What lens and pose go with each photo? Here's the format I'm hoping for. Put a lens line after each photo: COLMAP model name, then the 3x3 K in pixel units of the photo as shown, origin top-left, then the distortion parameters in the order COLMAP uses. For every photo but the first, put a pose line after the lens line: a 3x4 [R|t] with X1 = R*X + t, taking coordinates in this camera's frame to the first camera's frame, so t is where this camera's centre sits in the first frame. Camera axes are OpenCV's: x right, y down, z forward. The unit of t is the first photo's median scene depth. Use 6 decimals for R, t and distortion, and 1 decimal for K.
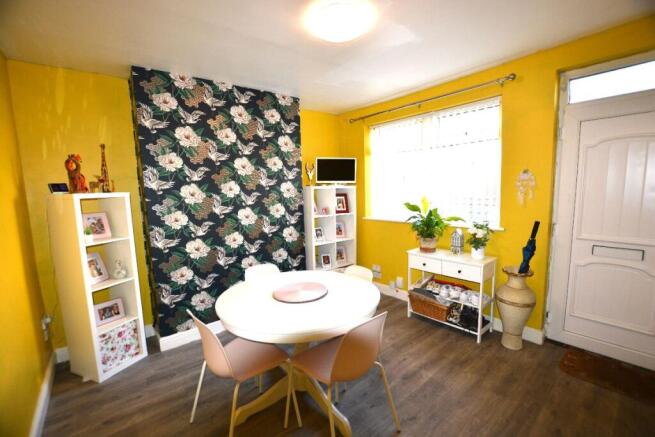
lens RADIAL K [[280.0, 0, 327.5], [0, 280.0, 218.5], [0, 0, 1]] dist [-0.001239, -0.000073]
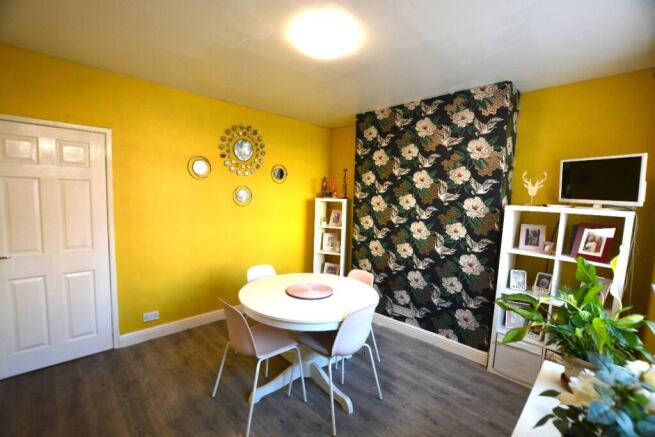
lens RADIAL K [[297.1, 0, 326.1], [0, 297.1, 230.1], [0, 0, 1]] dist [0.001084, 0.000227]
pose [[0.100974, 0.143738, -0.984451, 0.713958], [-0.153297, 0.979939, 0.127356, -0.092516], [0.983008, 0.138054, 0.120983, 0.560460]]
